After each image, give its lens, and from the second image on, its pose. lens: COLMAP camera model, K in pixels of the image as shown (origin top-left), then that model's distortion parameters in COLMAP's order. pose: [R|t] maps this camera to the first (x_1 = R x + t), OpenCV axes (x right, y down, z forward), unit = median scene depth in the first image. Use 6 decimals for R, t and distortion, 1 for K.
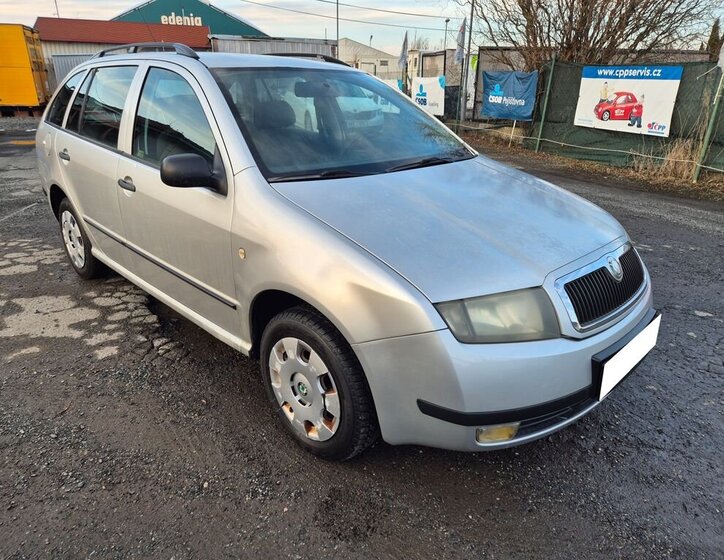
lens RADIAL K [[499.2, 0, 362.0], [0, 499.2, 280.0], [0, 0, 1]] dist [0.033392, -0.001702]
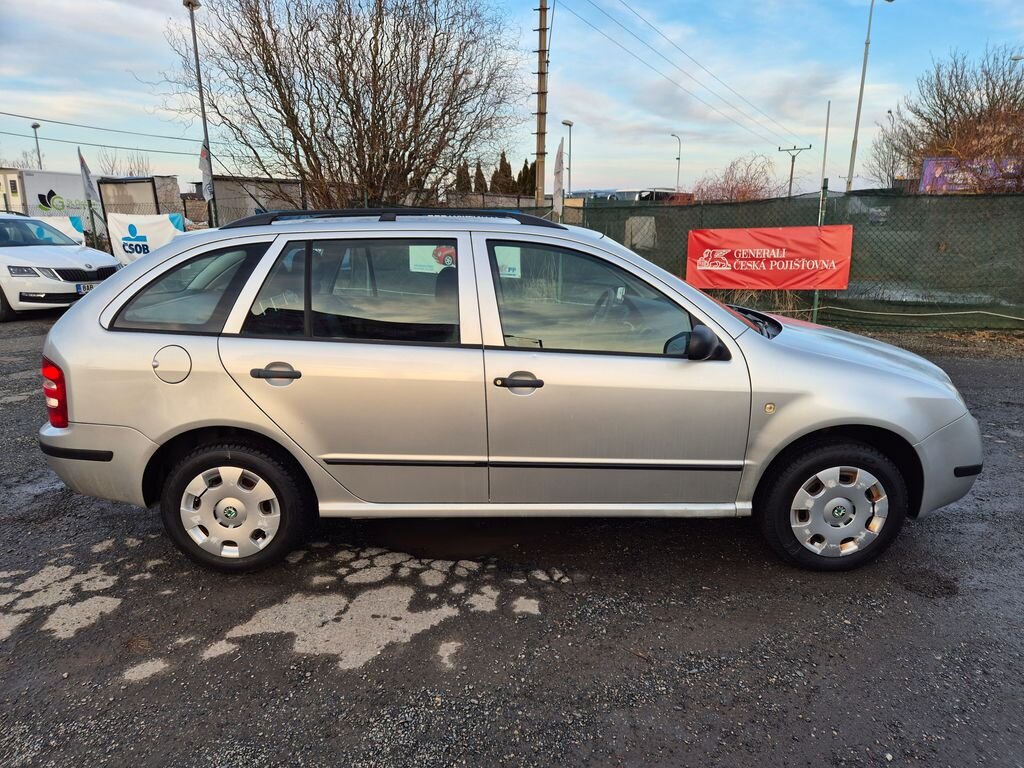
lens RADIAL K [[686.0, 0, 512.0], [0, 686.0, 384.0], [0, 0, 1]] dist [0.084245, -0.069065]
pose [[0.700751, -0.180490, 0.690197, -0.379259], [0.270242, 0.962526, -0.022669, -0.050707], [-0.660241, 0.202405, 0.723267, 0.066116]]
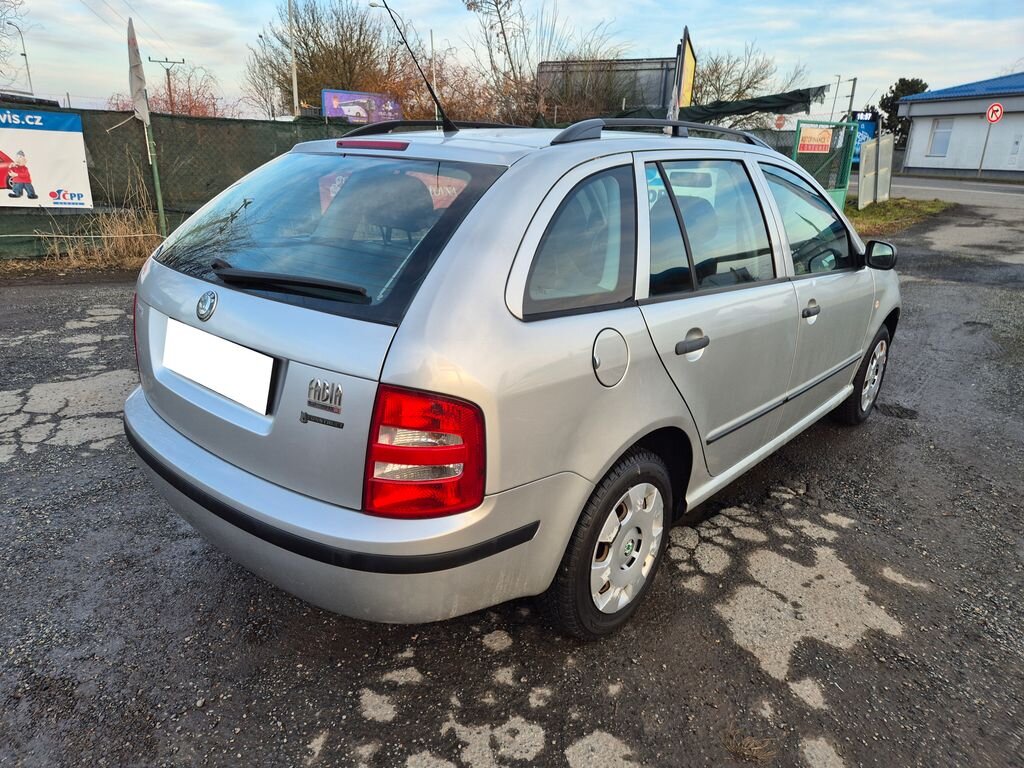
lens RADIAL K [[686.0, 0, 512.0], [0, 686.0, 384.0], [0, 0, 1]] dist [0.084245, -0.069065]
pose [[-0.057580, -0.331294, 0.941769, -0.464324], [0.331764, 0.883373, 0.331036, -0.186296], [-0.941604, 0.331506, 0.059047, 0.436013]]
